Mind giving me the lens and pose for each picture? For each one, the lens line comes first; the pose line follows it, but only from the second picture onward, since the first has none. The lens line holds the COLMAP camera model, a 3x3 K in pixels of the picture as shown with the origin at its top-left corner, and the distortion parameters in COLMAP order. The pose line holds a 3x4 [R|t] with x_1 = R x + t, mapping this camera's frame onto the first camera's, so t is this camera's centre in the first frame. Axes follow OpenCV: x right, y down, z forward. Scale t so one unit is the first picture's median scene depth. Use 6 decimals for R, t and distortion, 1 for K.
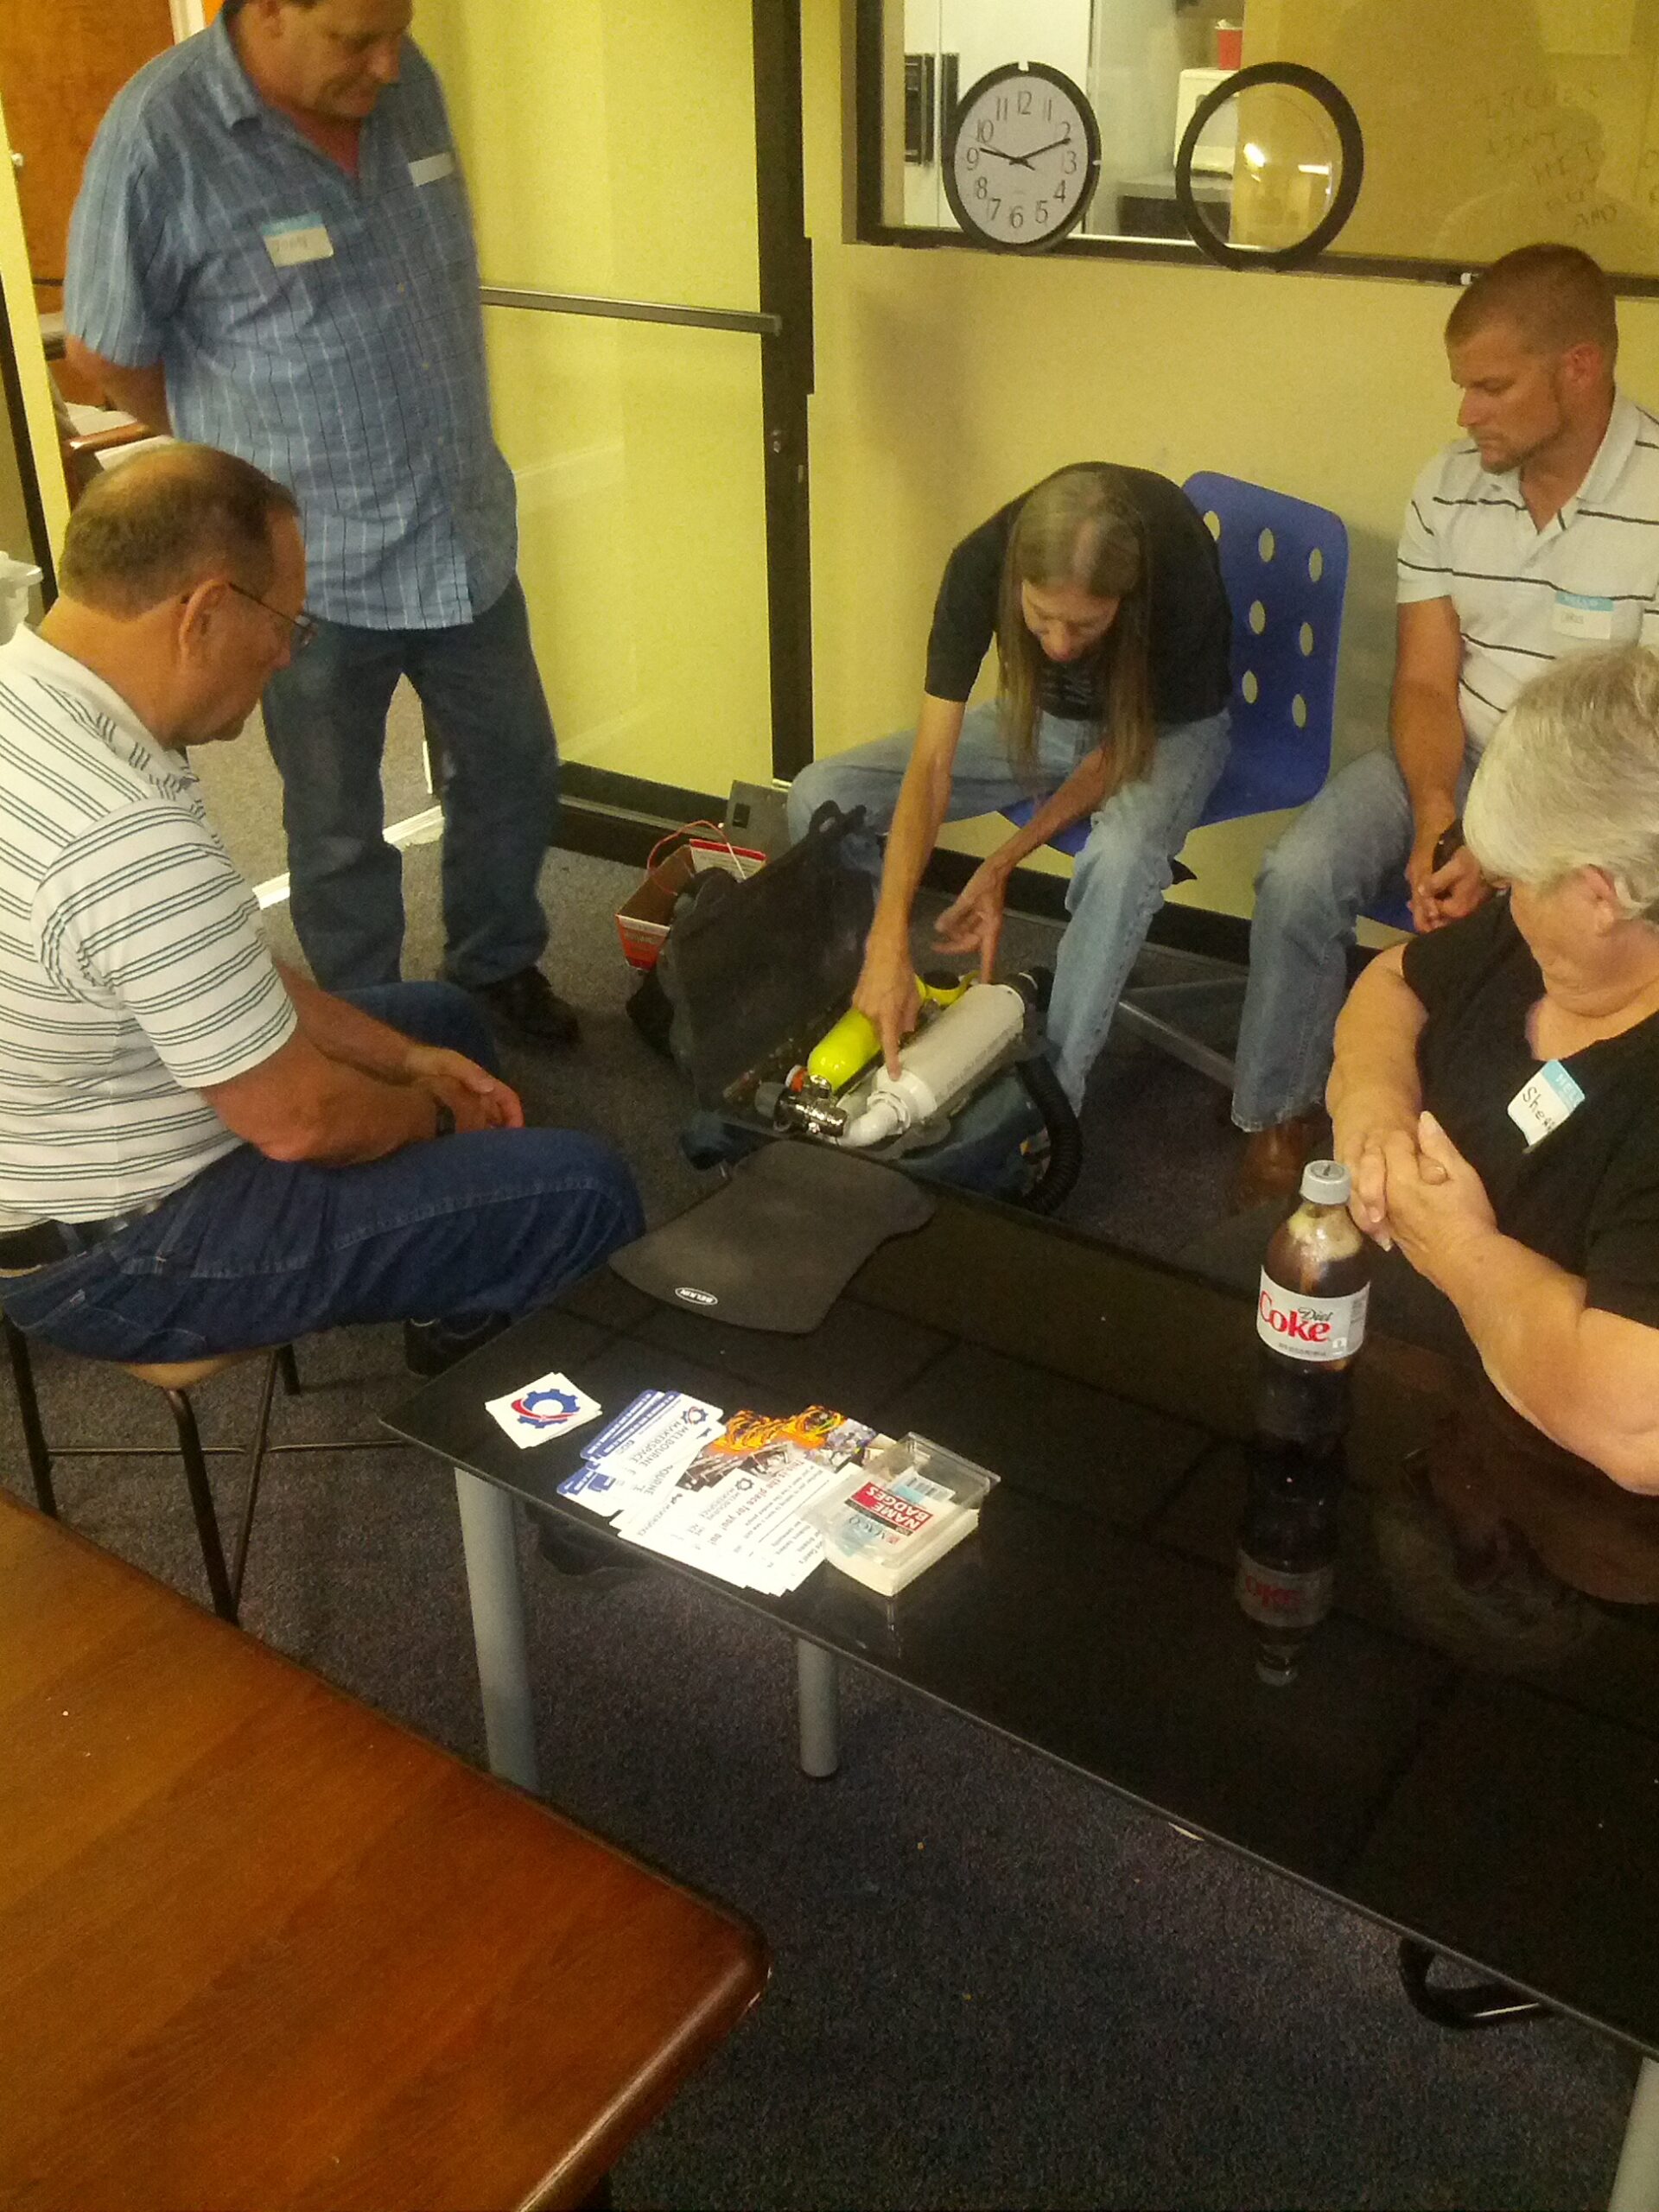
lens RADIAL K [[2193.4, 0, 829.5], [0, 2193.4, 1106.0], [0, 0, 1]] dist [0.065998, -0.187323]
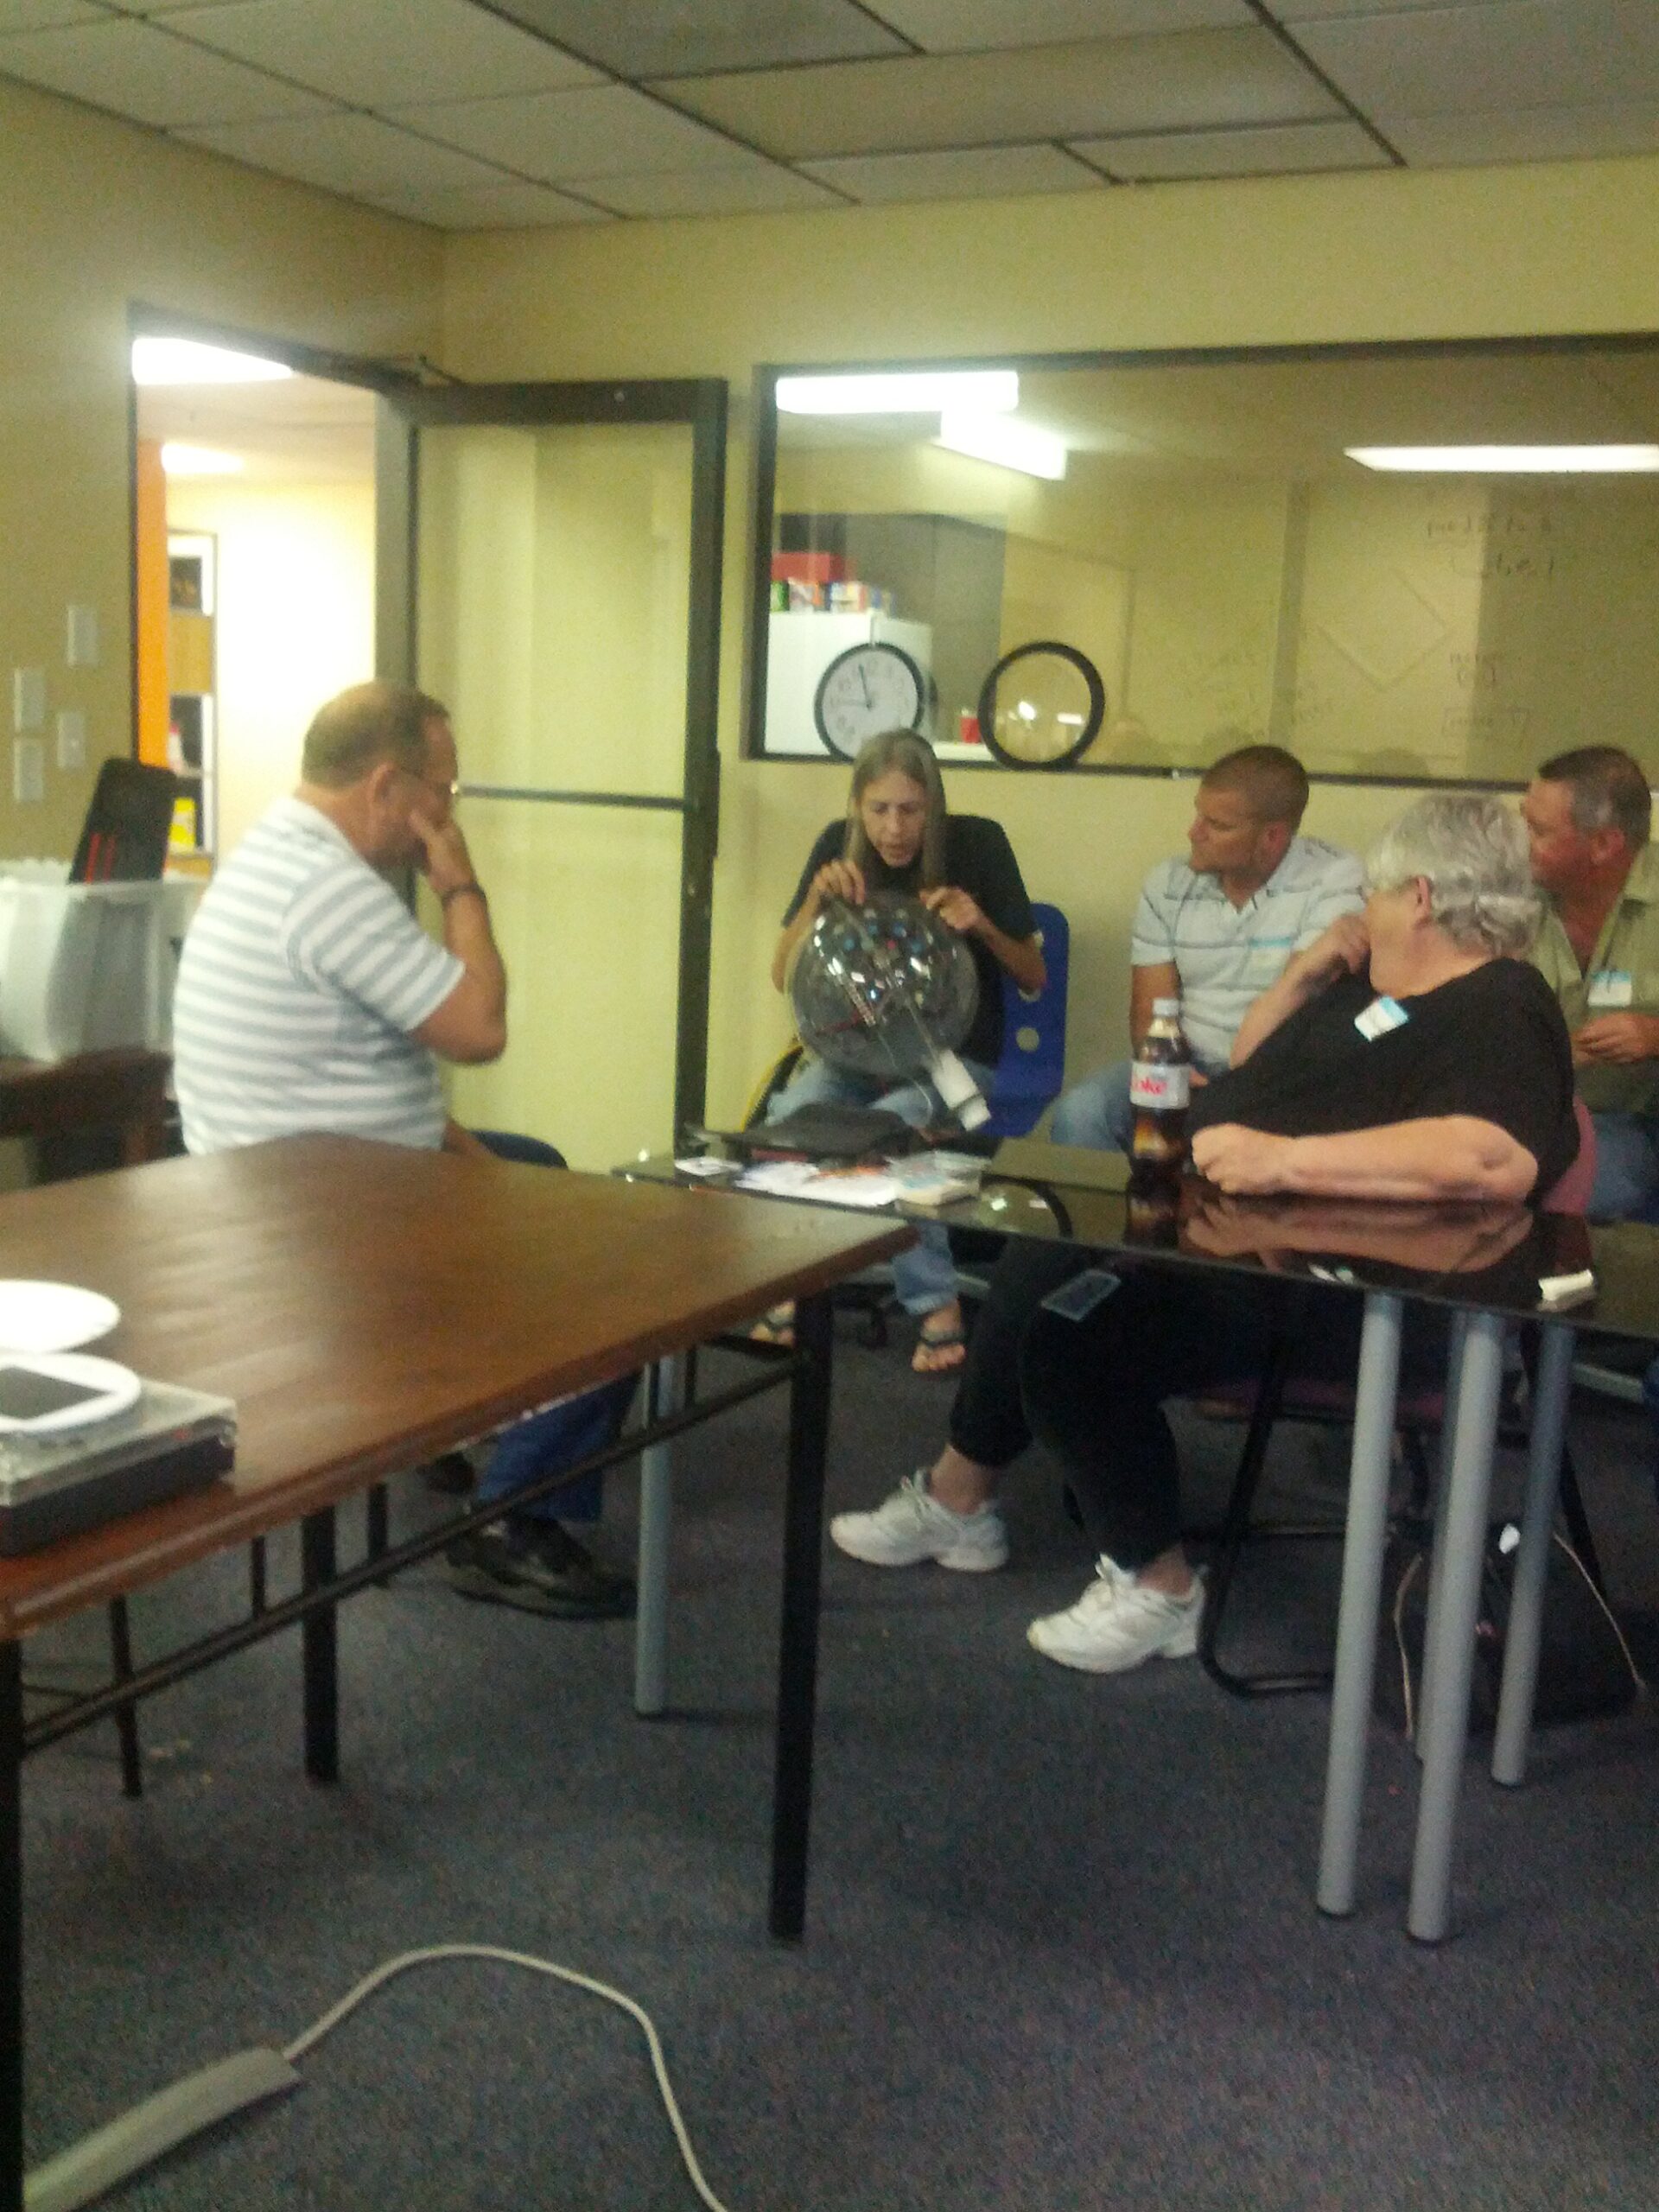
lens RADIAL K [[2209.3, 0, 839.3], [0, 2209.3, 1110.0], [0, 0, 1]] dist [0.003376, -0.040168]
pose [[0.990256, 0.037857, 0.134016, -0.249190], [0.006961, 0.947684, -0.319135, 0.607402], [-0.139086, 0.316959, 0.938186, -0.581415]]
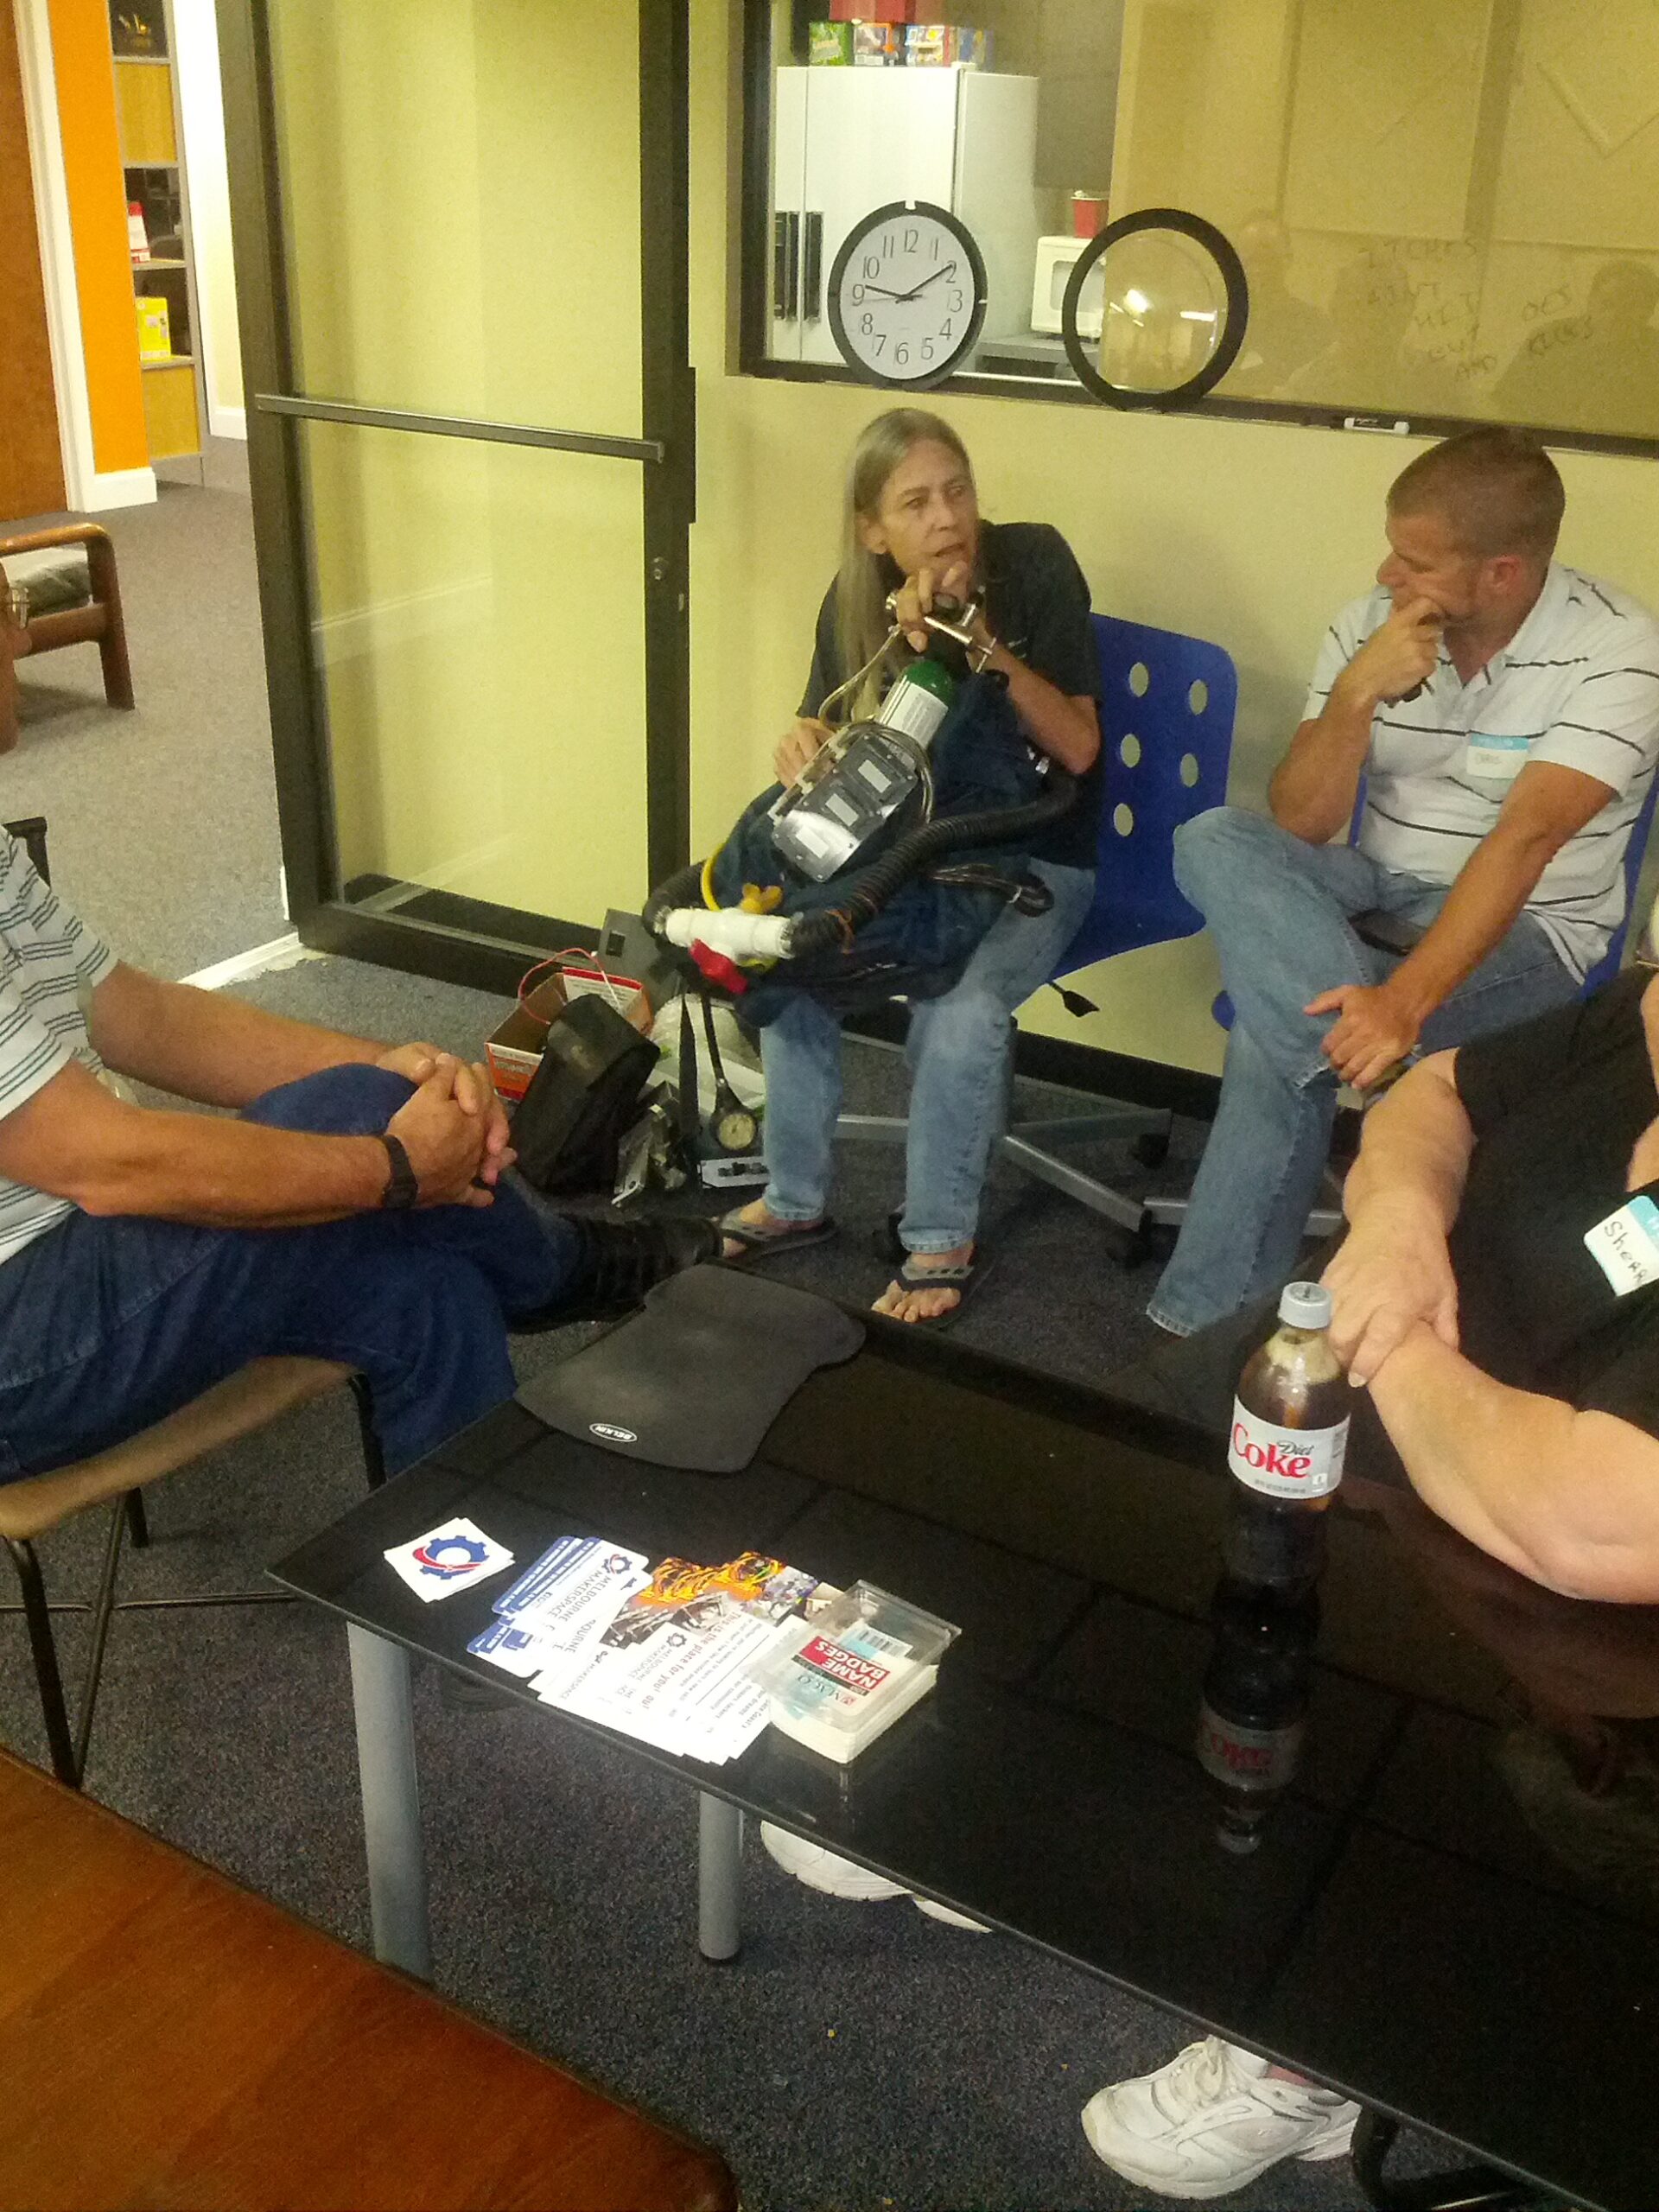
lens RADIAL K [[2191.1, 0, 829.6], [0, 2191.1, 1102.6], [0, 0, 1]] dist [0.028079, -0.083015]
pose [[0.997184, 0.008073, 0.074555, -0.041456], [-0.002885, 0.997583, -0.069425, 0.012531], [-0.074935, 0.069014, 0.994797, 0.072861]]
